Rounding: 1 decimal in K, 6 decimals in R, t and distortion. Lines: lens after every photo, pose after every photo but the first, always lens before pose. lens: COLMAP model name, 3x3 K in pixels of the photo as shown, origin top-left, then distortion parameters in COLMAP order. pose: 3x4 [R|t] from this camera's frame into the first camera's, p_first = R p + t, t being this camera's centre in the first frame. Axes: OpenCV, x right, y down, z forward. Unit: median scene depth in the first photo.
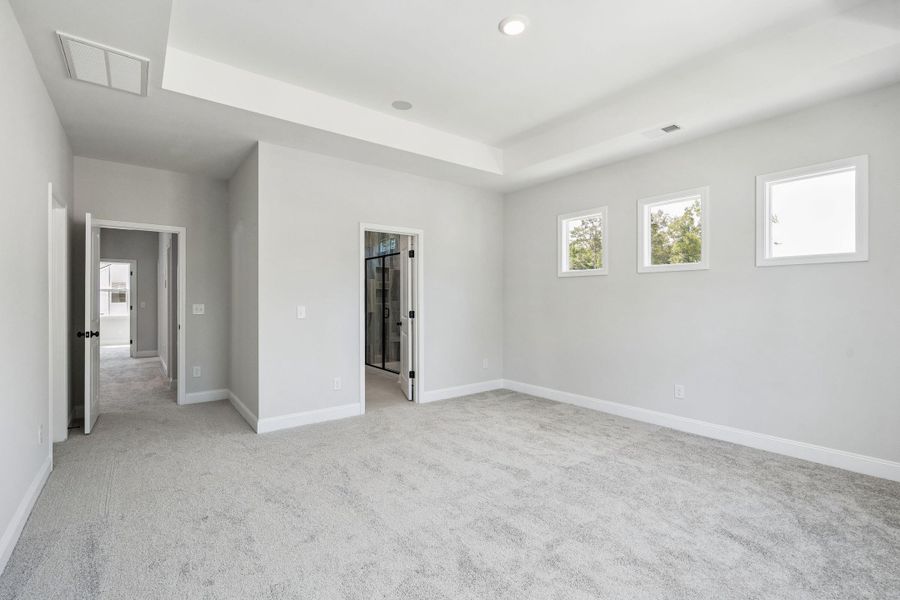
lens RADIAL K [[412.3, 0, 449.6], [0, 412.3, 300.3], [0, 0, 1]] dist [0.002486, 0.000597]
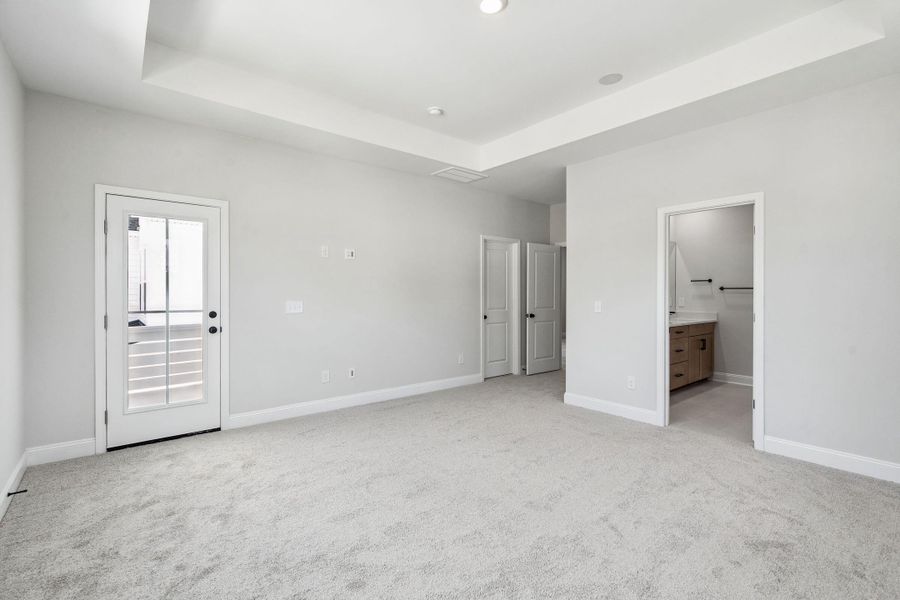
lens RADIAL K [[412.3, 0, 449.0], [0, 412.3, 295.6], [0, 0, 1]] dist [0.002486, 0.000597]
pose [[0.037818, 0.004021, -0.999277, 0.746986], [-0.001397, 0.999991, 0.003971, -0.004762], [0.999284, 0.001246, 0.037823, 0.597168]]
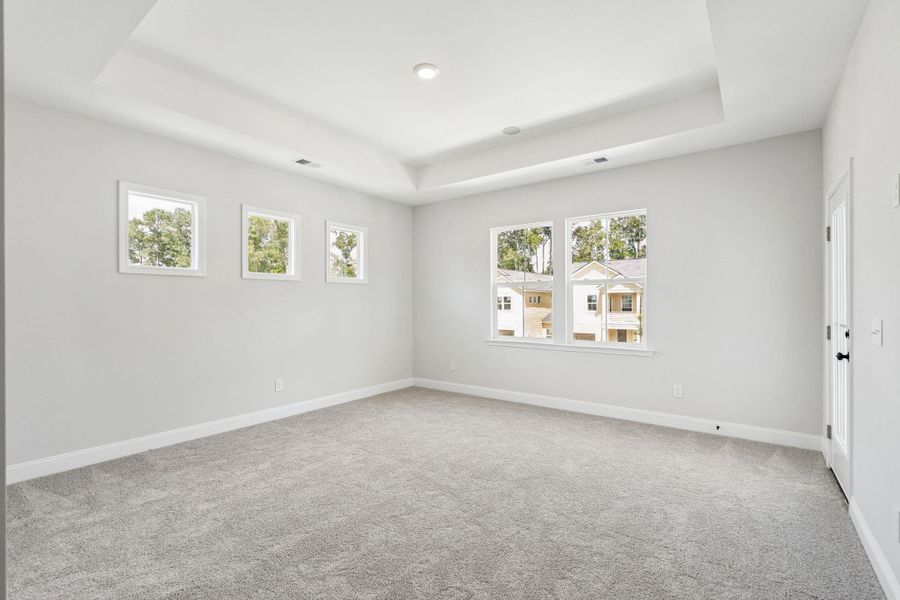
lens RADIAL K [[412.3, 0, 453.6], [0, 412.3, 302.3], [0, 0, 1]] dist [0.002486, 0.000597]
pose [[-0.278258, 0.005580, 0.960490, -0.690627], [0.002503, 0.999984, -0.005084, -0.003048], [-0.960503, 0.000990, -0.278267, 0.866240]]
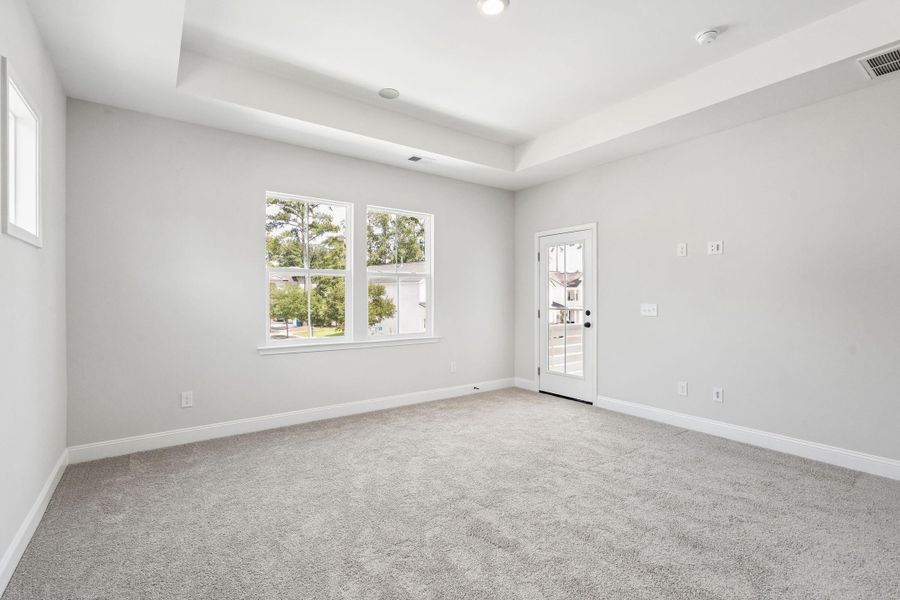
lens RADIAL K [[412.3, 0, 451.2], [0, 412.3, 298.5], [0, 0, 1]] dist [0.002486, 0.000597]
pose [[-0.999791, 0.000486, 0.020434, 0.146628], [0.000525, 0.999998, 0.001889, -0.001625], [-0.020433, 0.001899, -0.999789, 1.337061]]
